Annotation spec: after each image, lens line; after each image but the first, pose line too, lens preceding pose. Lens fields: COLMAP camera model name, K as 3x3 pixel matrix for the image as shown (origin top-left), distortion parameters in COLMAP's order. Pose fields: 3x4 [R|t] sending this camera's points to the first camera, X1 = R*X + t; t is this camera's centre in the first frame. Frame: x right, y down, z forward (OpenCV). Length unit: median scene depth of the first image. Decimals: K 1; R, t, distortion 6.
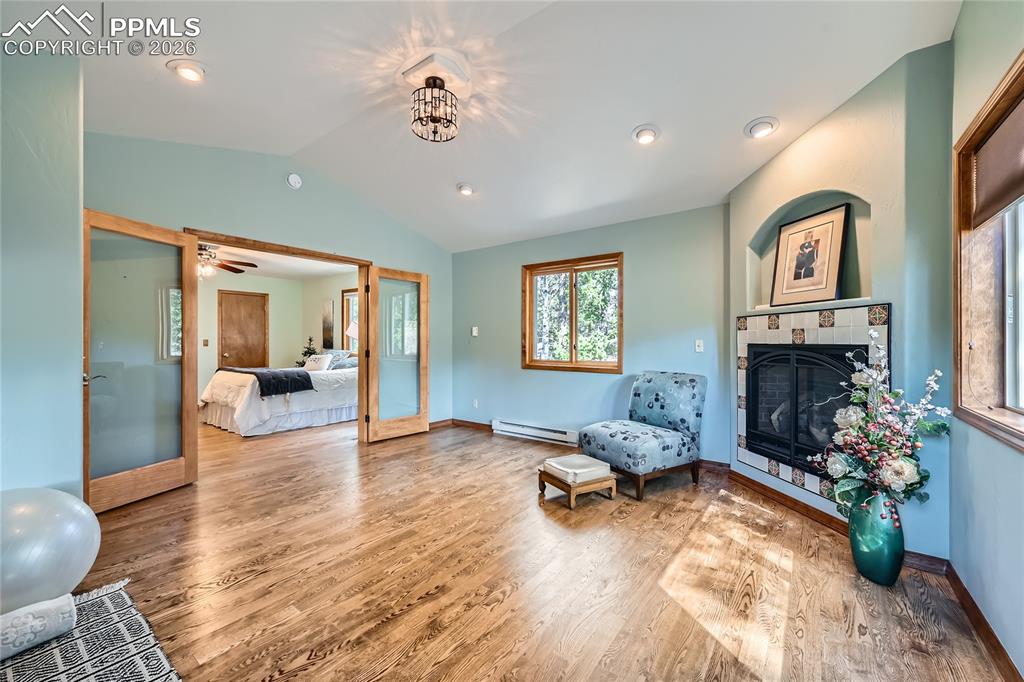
lens RADIAL K [[402.3, 0, 510.6], [0, 402.3, 341.2], [0, 0, 1]] dist [-0.006184, -0.000255]
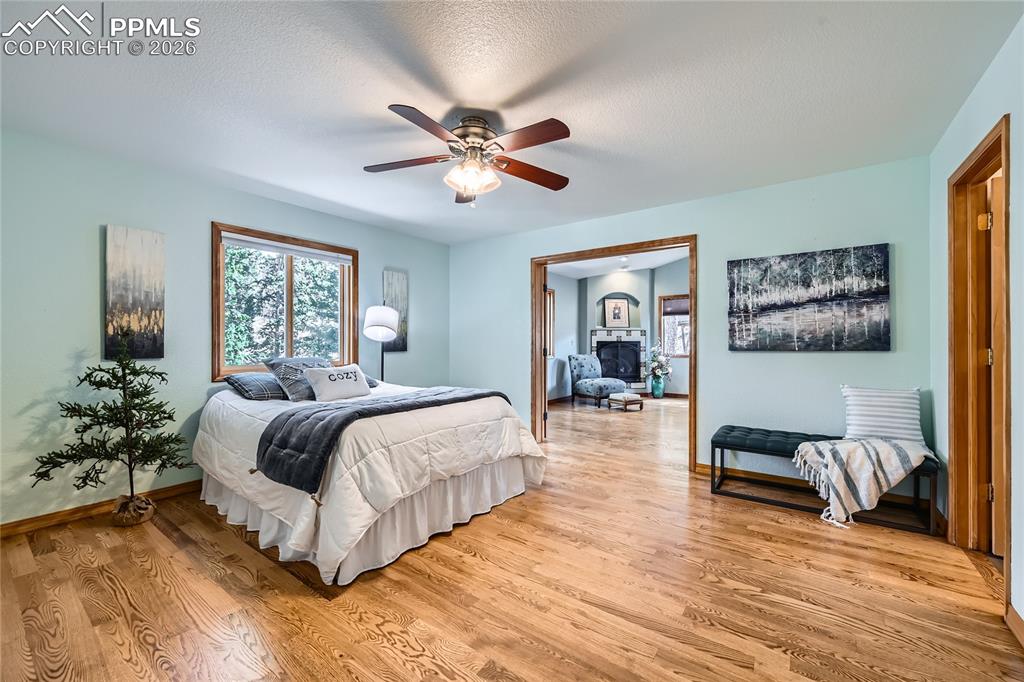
lens RADIAL K [[402.3, 0, 510.6], [0, 402.3, 344.9], [0, 0, 1]] dist [-0.006184, -0.000255]
pose [[-0.030706, 0.005285, 0.999514, -2.226280], [0.003054, 0.999982, -0.005193, 0.047947], [-0.999524, 0.002893, -0.030721, 1.876878]]
